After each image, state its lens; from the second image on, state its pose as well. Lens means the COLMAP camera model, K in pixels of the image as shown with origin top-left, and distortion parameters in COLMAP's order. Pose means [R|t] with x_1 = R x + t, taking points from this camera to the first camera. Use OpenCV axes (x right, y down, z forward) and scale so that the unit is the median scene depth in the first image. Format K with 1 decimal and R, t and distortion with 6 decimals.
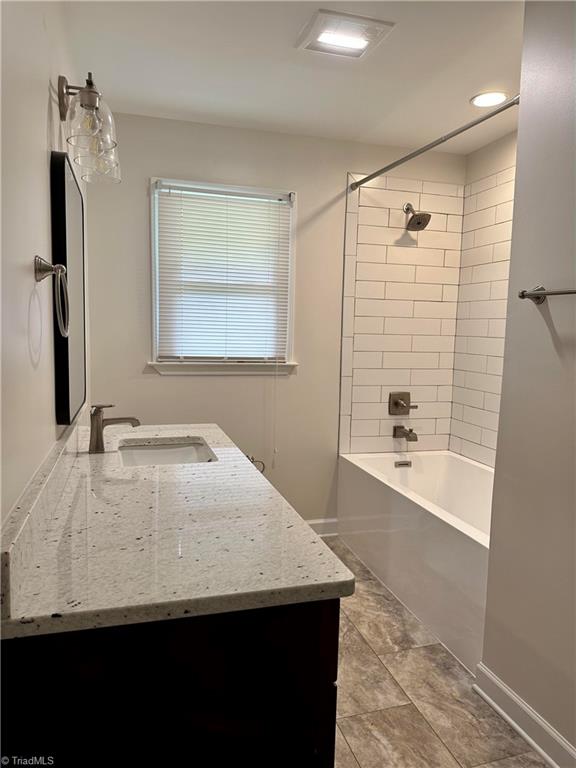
lens RADIAL K [[545.9, 0, 287.9], [0, 545.9, 386.1], [0, 0, 1]] dist [0.032562, -0.032454]
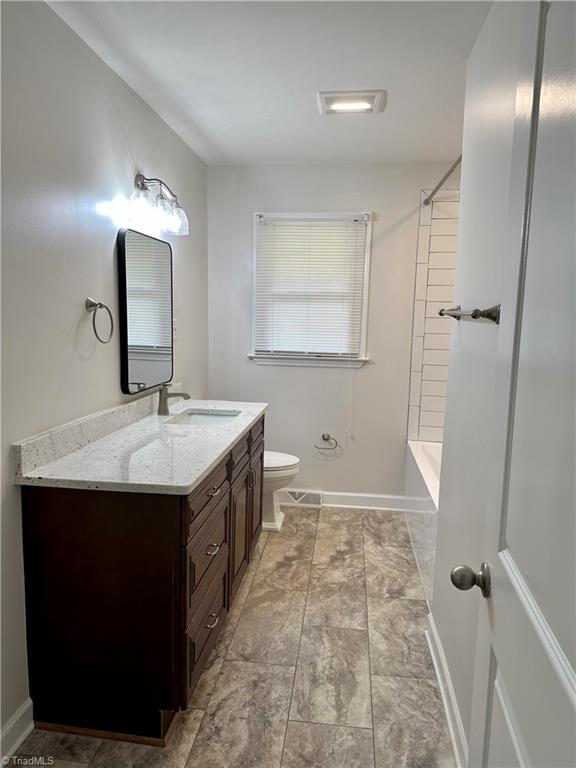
lens RADIAL K [[545.9, 0, 289.5], [0, 545.9, 386.8], [0, 0, 1]] dist [0.032562, -0.032454]
pose [[0.914048, 0.053306, -0.402088, 0.448928], [-0.044271, 0.998515, 0.031737, -0.015144], [0.403183, -0.011208, 0.915051, -0.190149]]
